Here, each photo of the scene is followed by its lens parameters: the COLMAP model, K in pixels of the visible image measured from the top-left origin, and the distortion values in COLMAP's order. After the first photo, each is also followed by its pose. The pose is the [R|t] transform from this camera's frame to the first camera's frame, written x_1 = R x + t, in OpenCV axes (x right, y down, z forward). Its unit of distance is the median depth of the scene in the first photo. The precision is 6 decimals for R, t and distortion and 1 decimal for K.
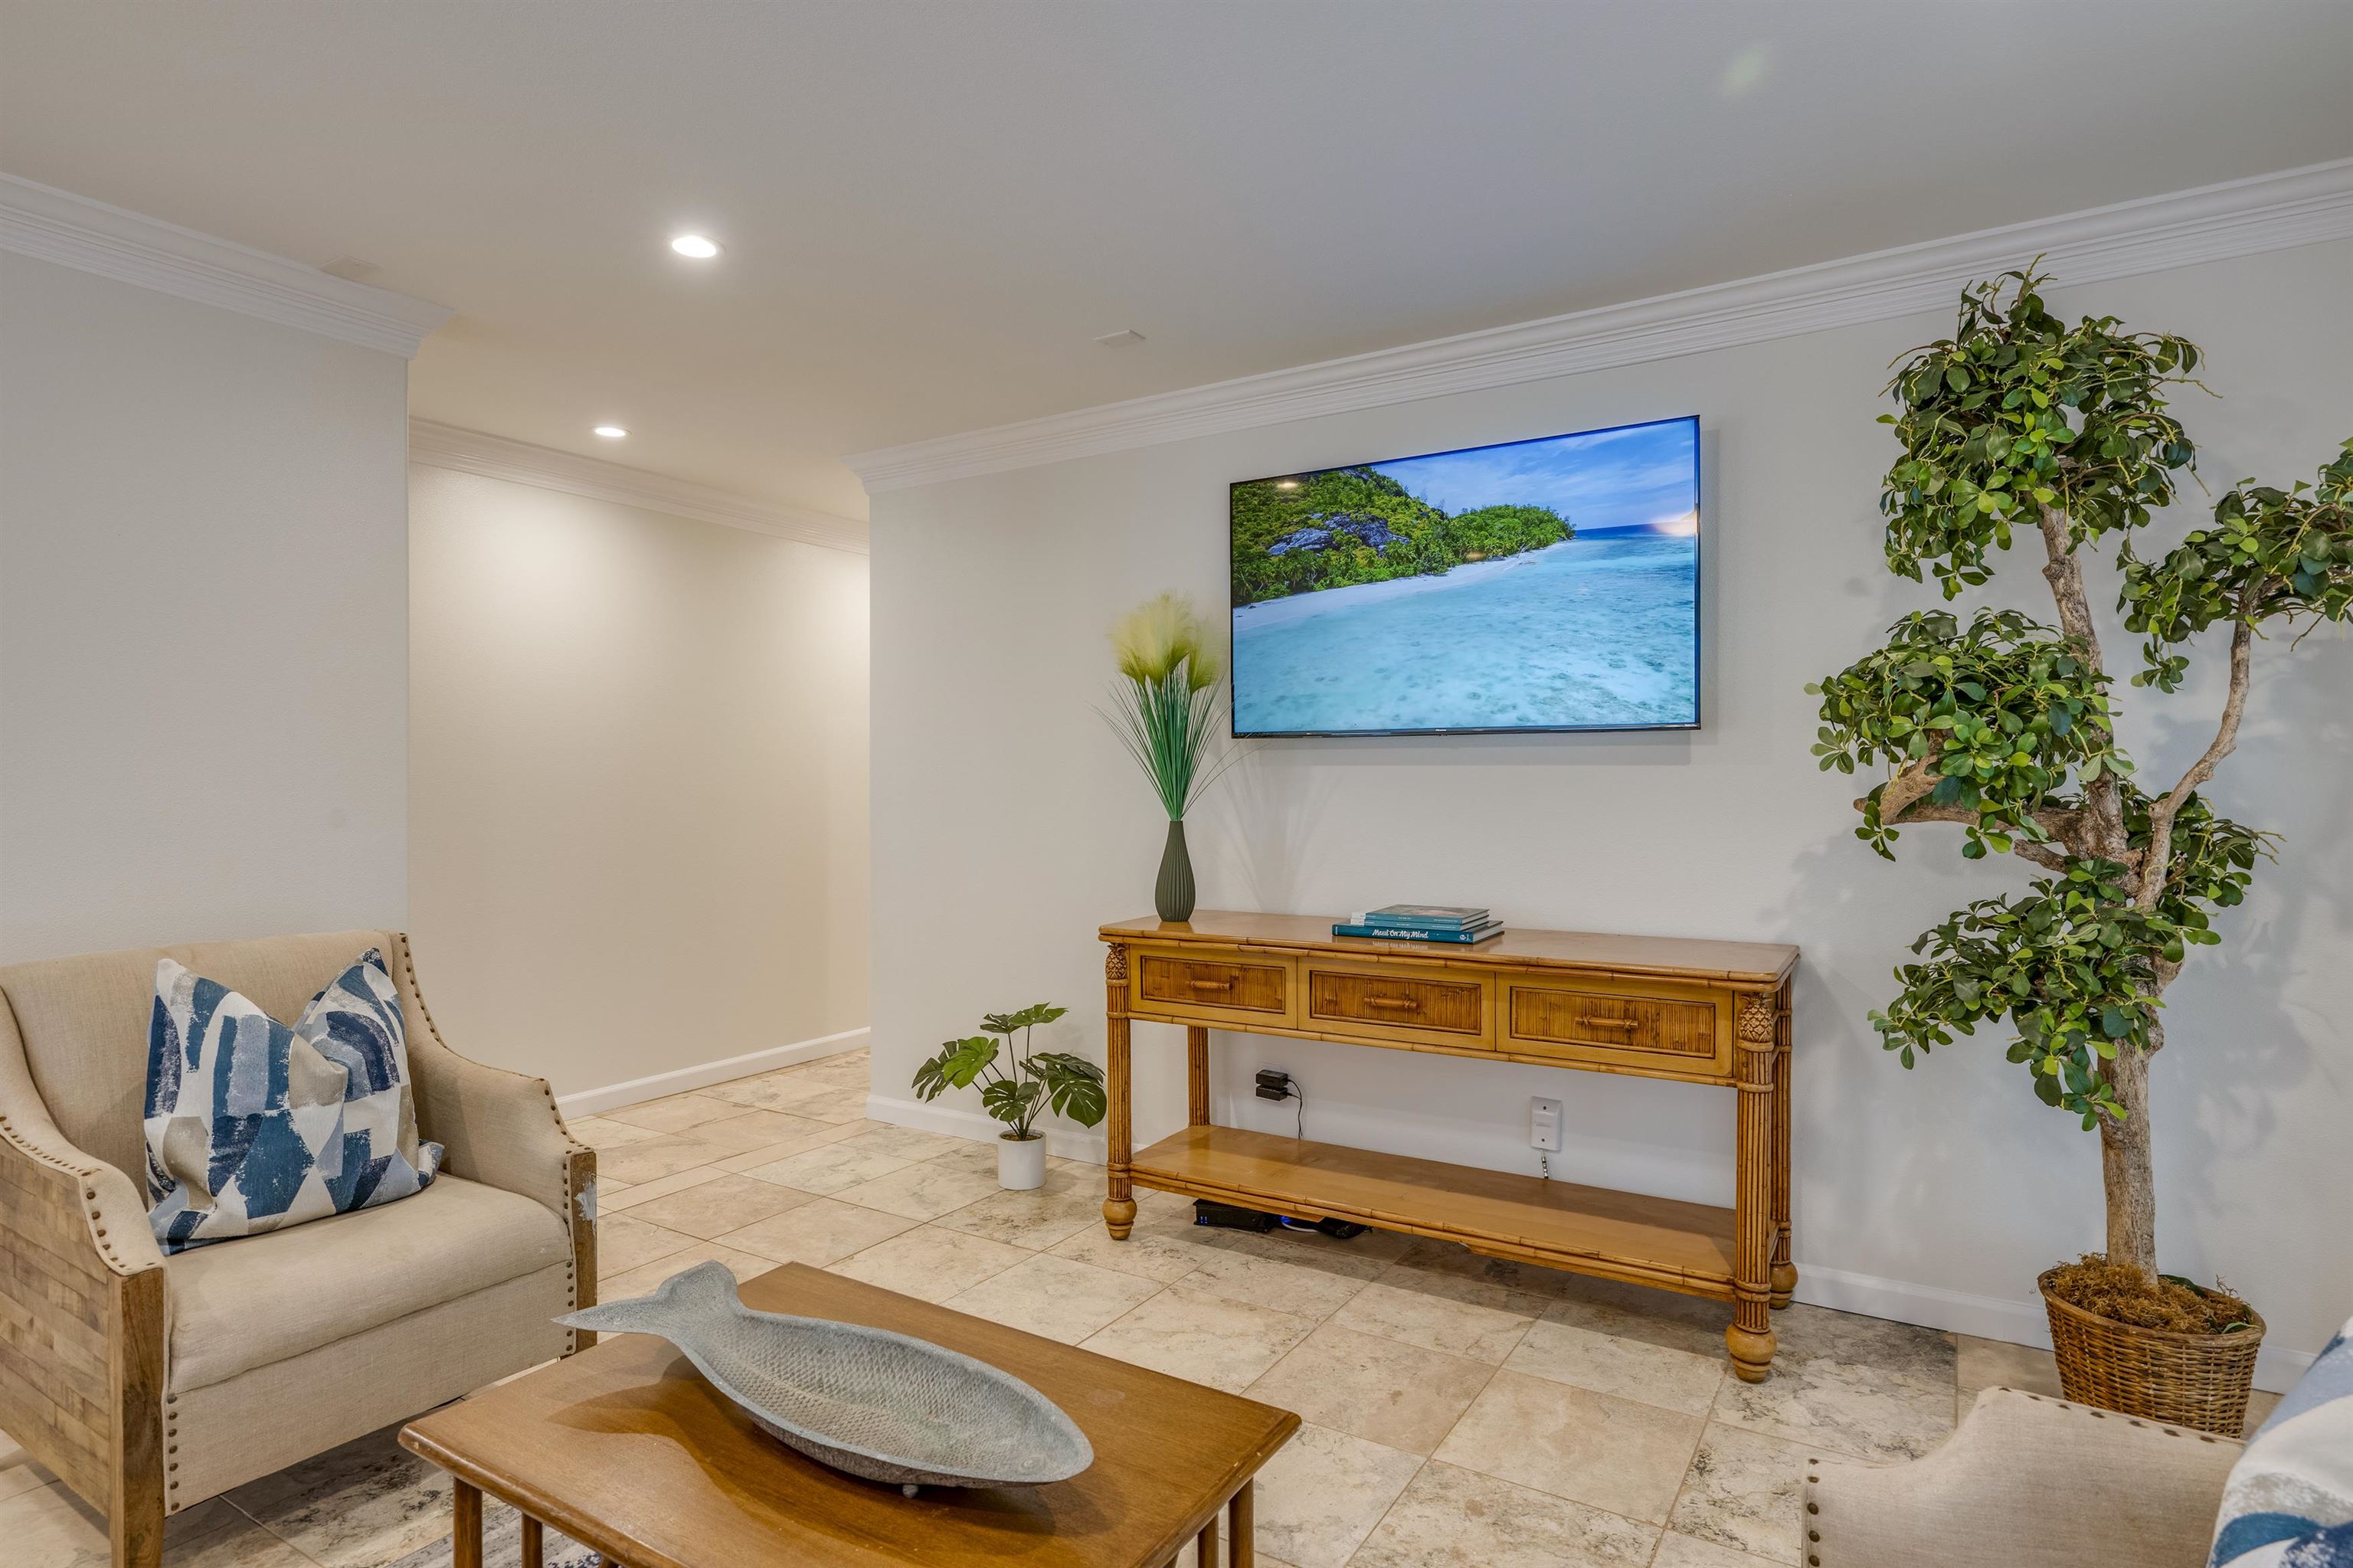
lens RADIAL K [[1268.7, 0, 1190.7], [0, 1268.7, 785.7], [0, 0, 1]] dist [0.005888, 0.005351]
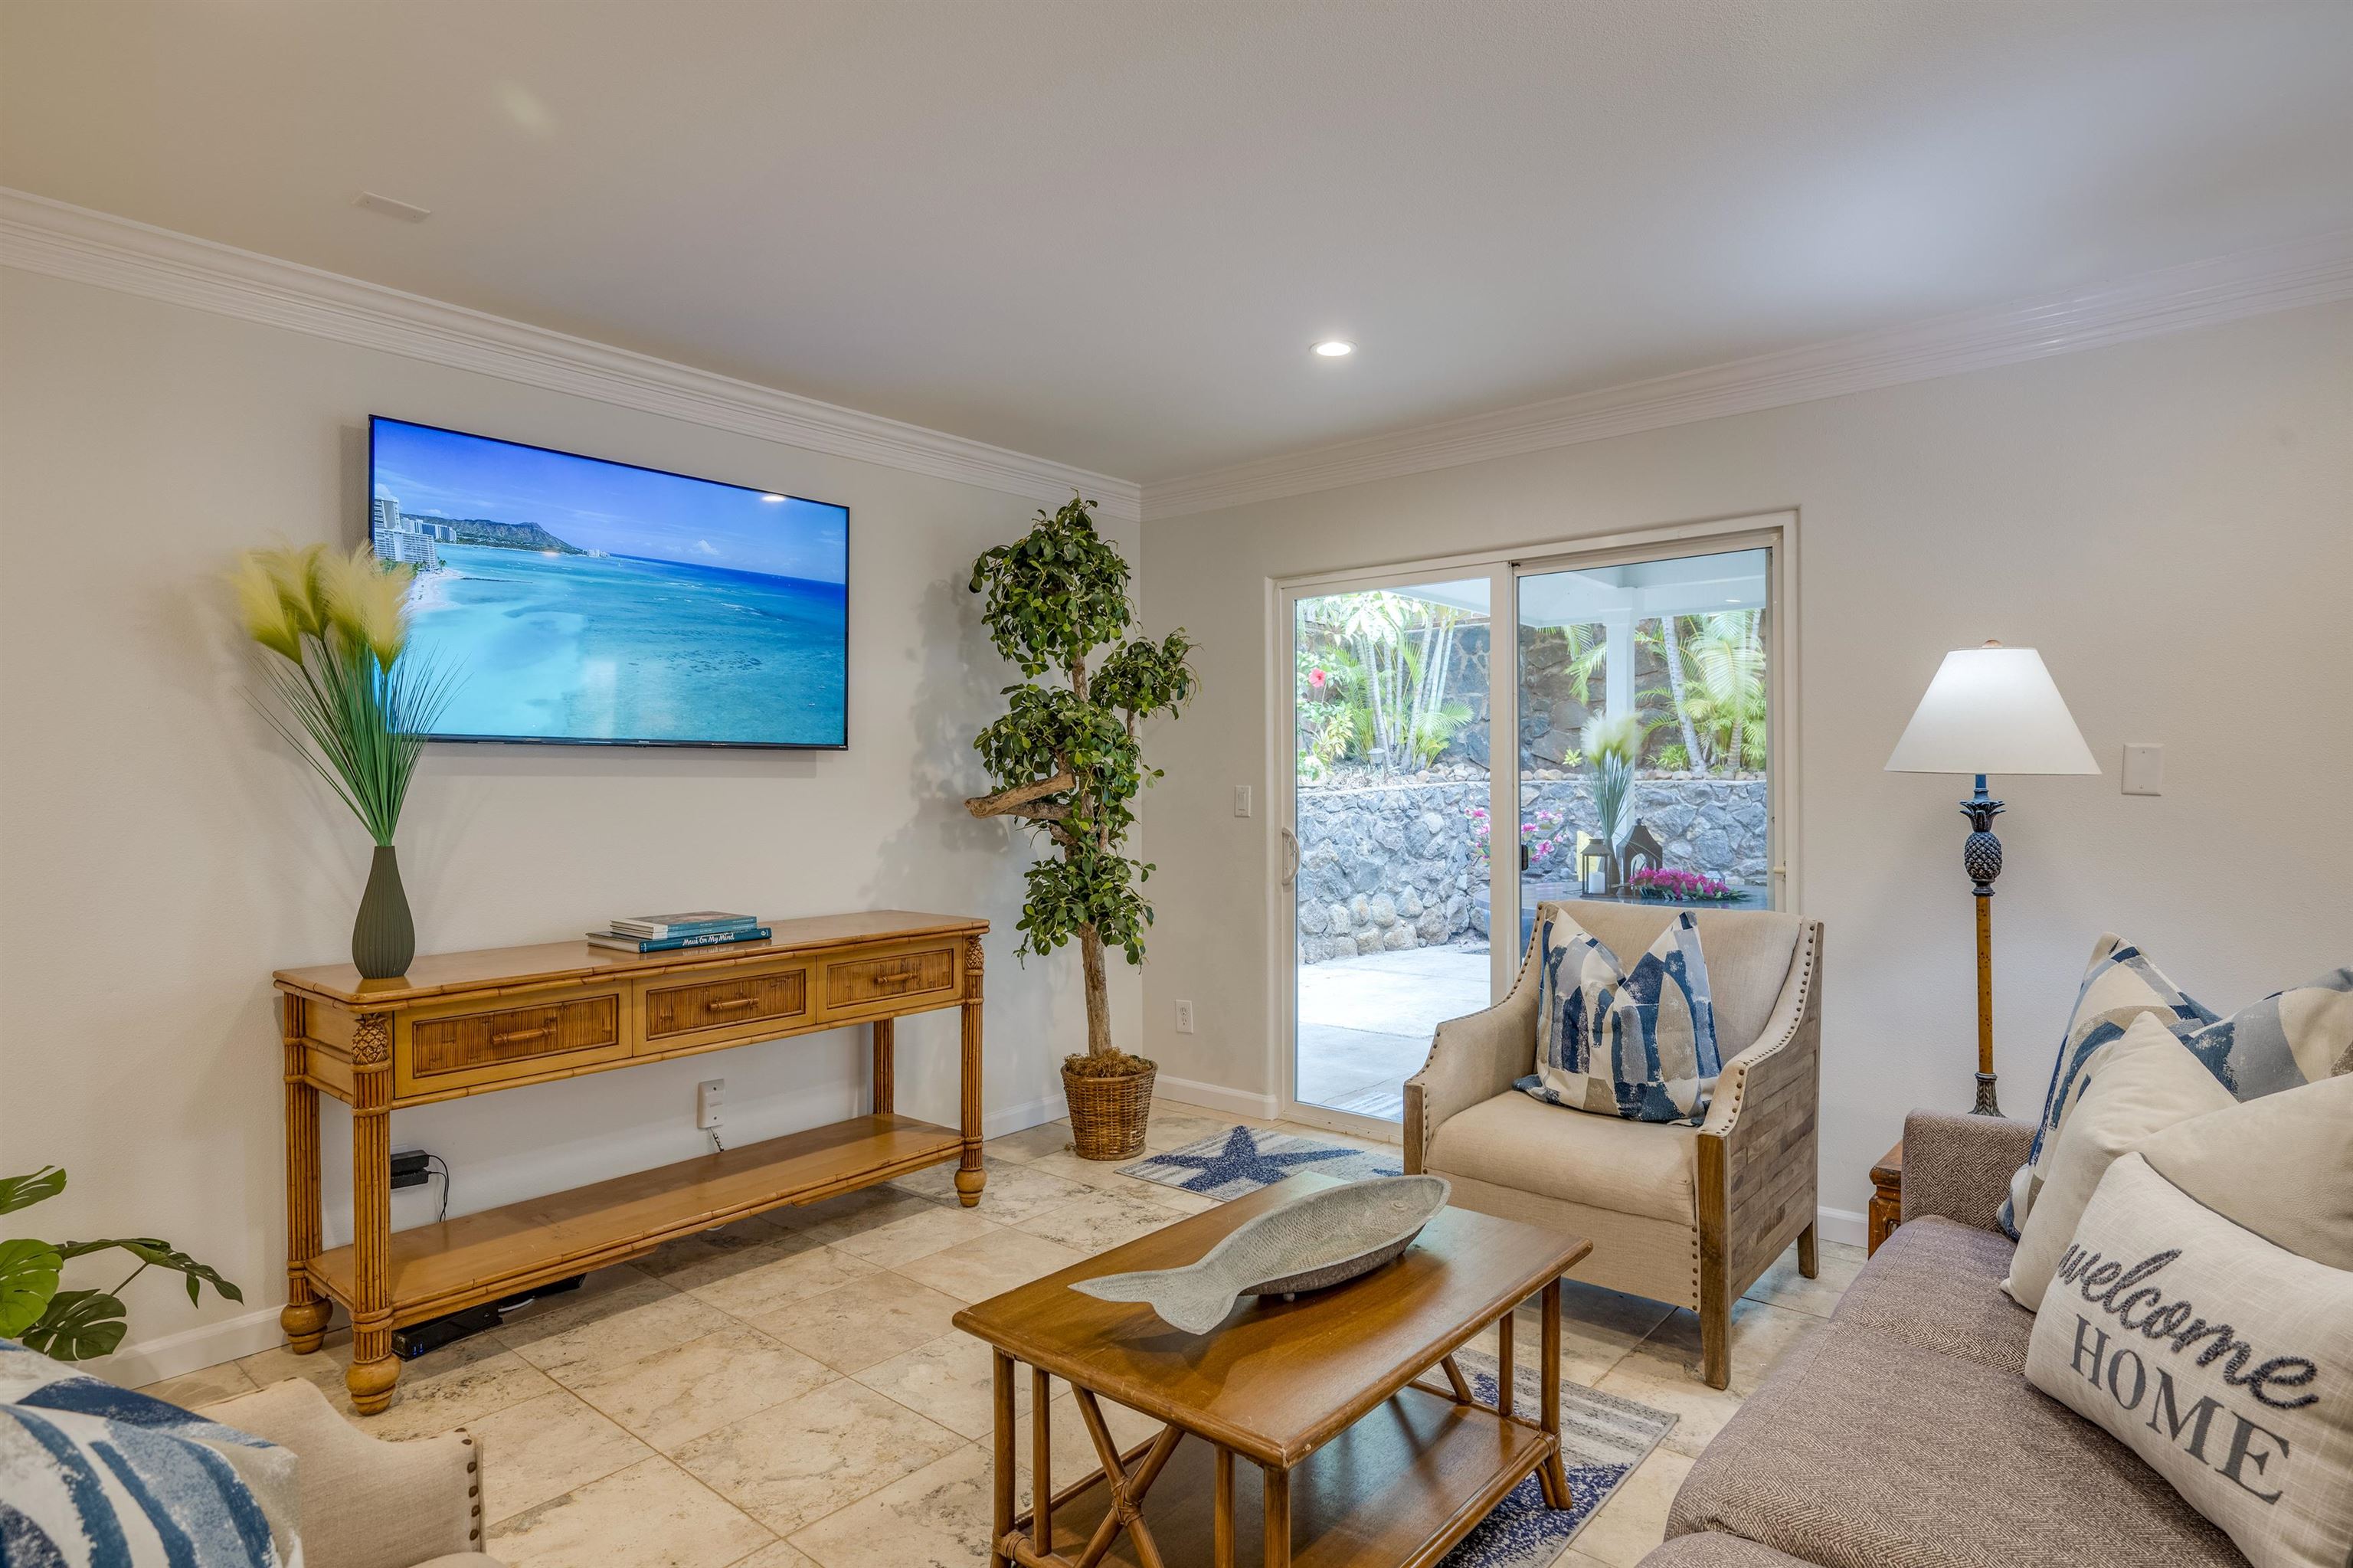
lens RADIAL K [[1268.7, 0, 1184.0], [0, 1268.7, 787.3], [0, 0, 1]] dist [0.005888, 0.005351]
pose [[0.137046, -0.002372, 0.990562, -0.984988], [0.006536, 0.999978, 0.001490, -0.007757], [-0.990543, 0.006270, 0.137058, 0.580291]]
